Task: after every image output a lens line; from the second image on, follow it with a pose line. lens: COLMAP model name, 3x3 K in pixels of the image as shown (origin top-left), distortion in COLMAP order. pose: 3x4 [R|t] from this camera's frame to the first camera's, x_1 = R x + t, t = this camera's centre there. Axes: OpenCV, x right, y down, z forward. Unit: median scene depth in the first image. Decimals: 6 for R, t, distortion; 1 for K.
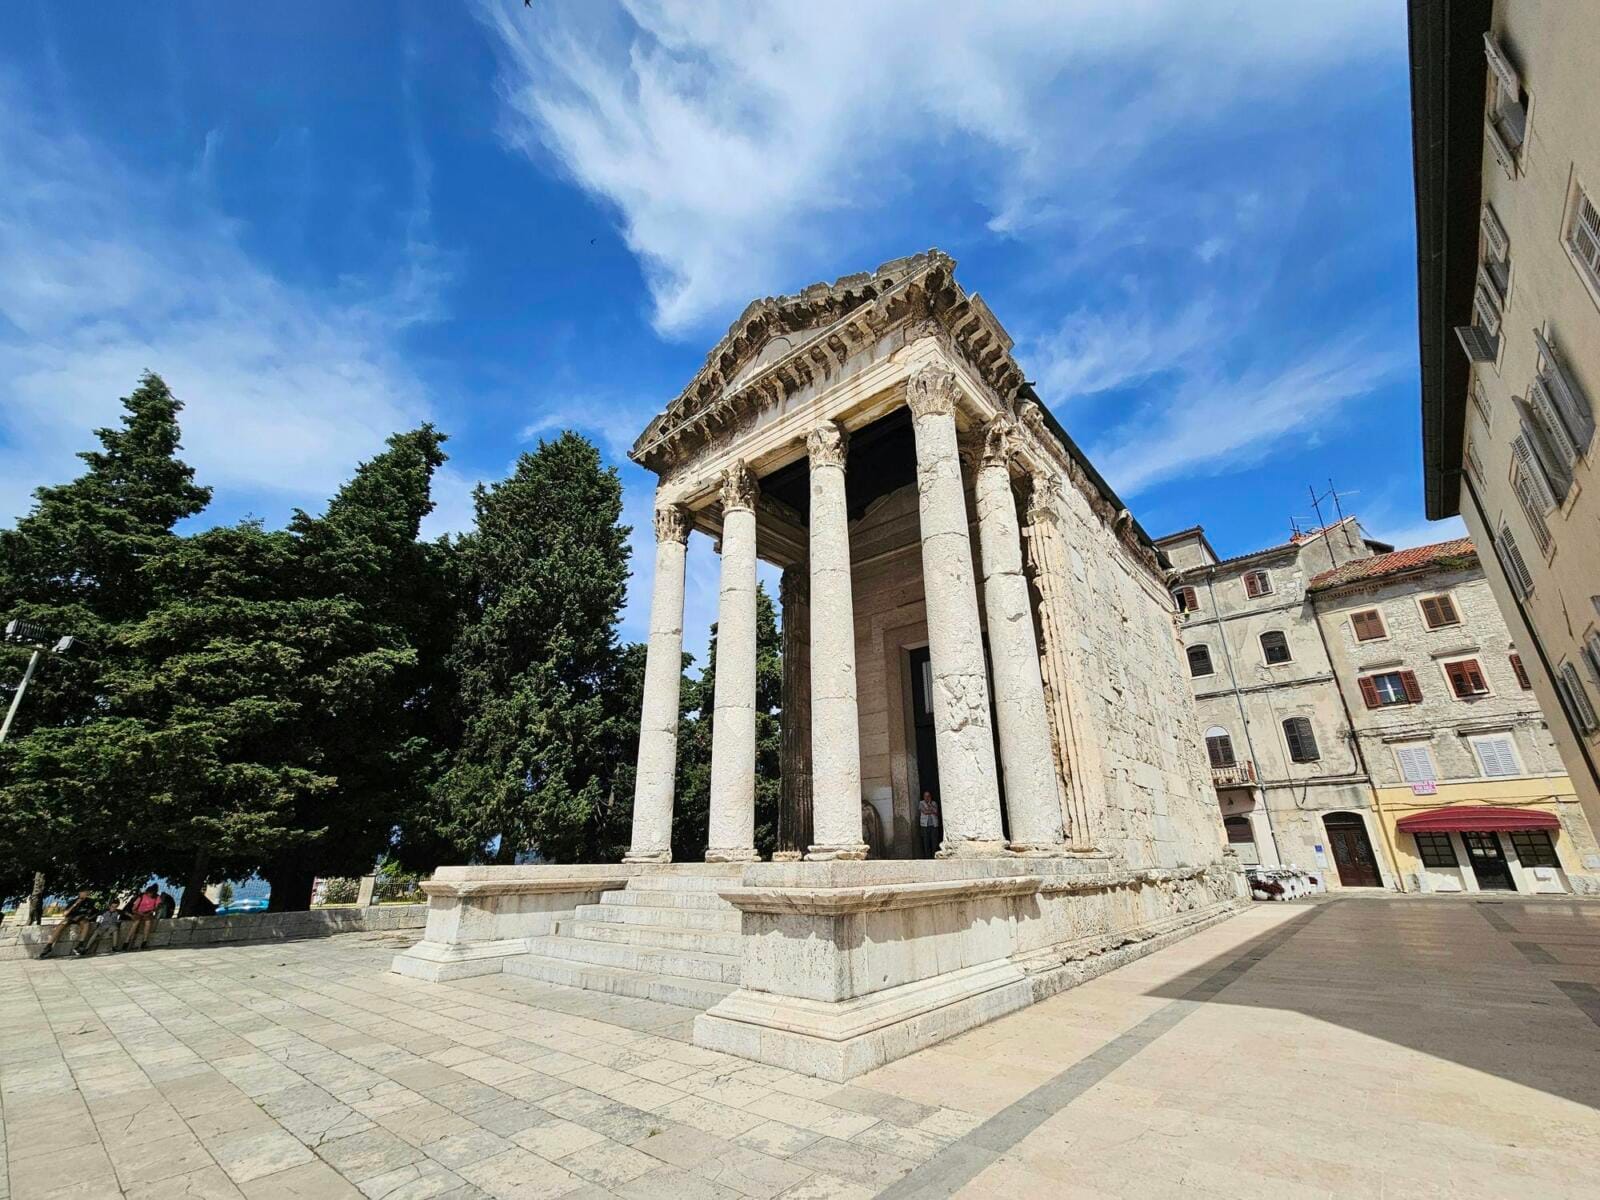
lens RADIAL K [[672.6, 0, 800.0], [0, 672.6, 600.0], [0, 0, 1]] dist [-0.010758, 0.008438]
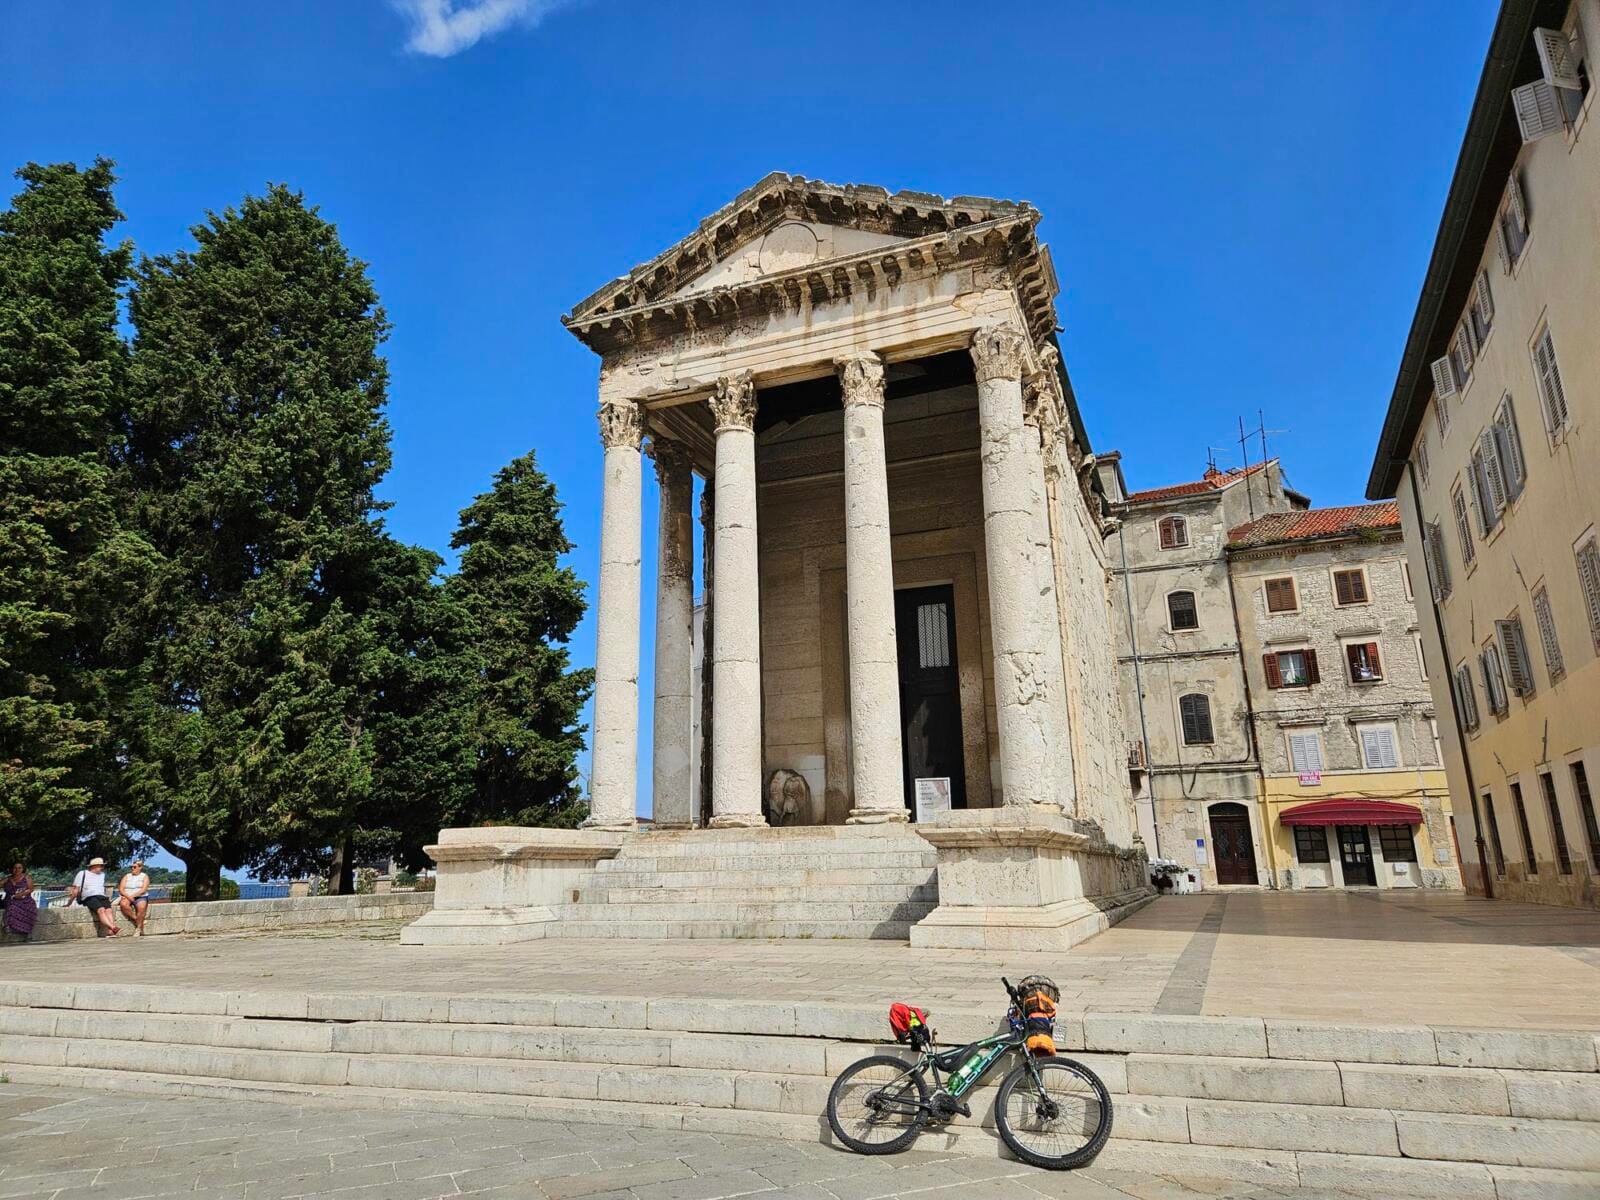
lens RADIAL K [[1072.4, 0, 795.0], [0, 1072.4, 563.4], [0, 0, 1]] dist [0.051013, -0.001918]
pose [[0.947016, 0.086168, 0.309412, -0.238122], [-0.113419, 0.990996, 0.071159, -0.039077], [-0.300494, -0.102482, 0.948262, -0.177815]]
